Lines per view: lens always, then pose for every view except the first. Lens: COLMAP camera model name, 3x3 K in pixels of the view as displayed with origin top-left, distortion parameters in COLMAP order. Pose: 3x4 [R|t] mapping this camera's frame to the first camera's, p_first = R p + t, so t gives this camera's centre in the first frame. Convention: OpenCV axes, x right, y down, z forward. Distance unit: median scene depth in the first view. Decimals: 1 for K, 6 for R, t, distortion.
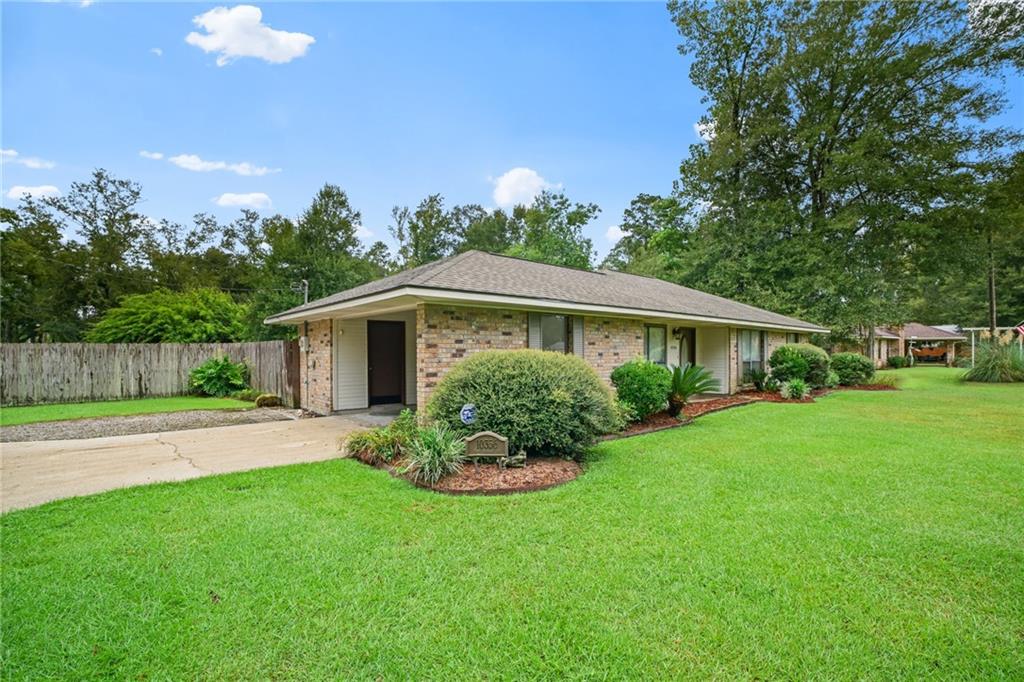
lens RADIAL K [[492.5, 0, 509.6], [0, 492.5, 349.2], [0, 0, 1]] dist [-0.003545, 0.010563]
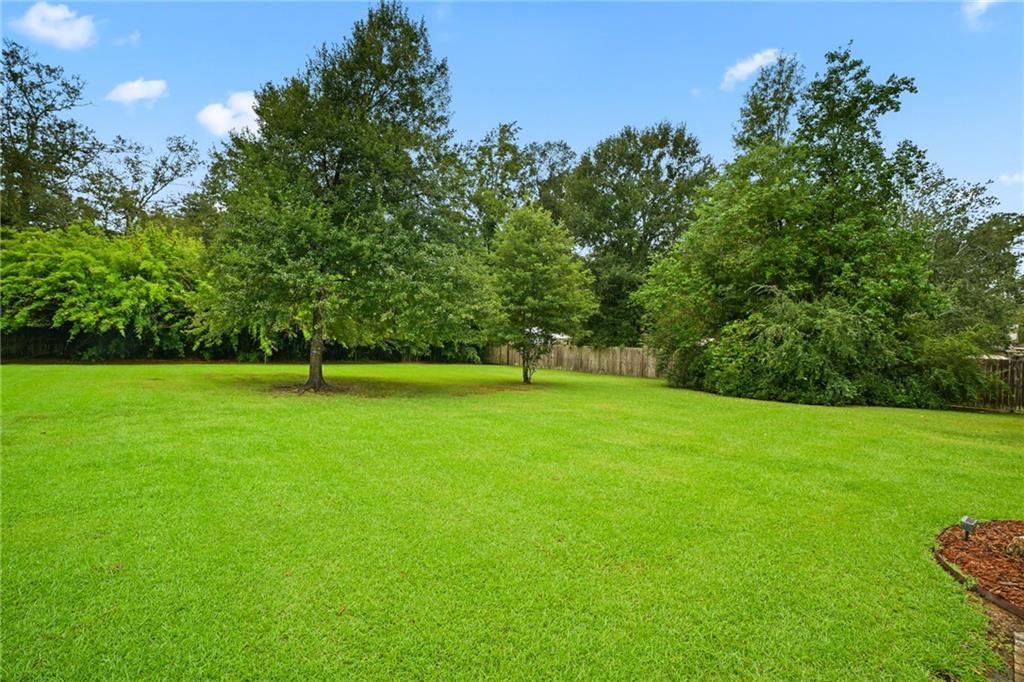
lens RADIAL K [[492.5, 0, 515.8], [0, 492.5, 339.3], [0, 0, 1]] dist [-0.003545, 0.010563]
pose [[0.999062, 0.043181, 0.003108, -0.178763], [-0.043184, 0.999067, 0.000929, -0.005266], [-0.003065, -0.001062, 0.999995, 0.402410]]
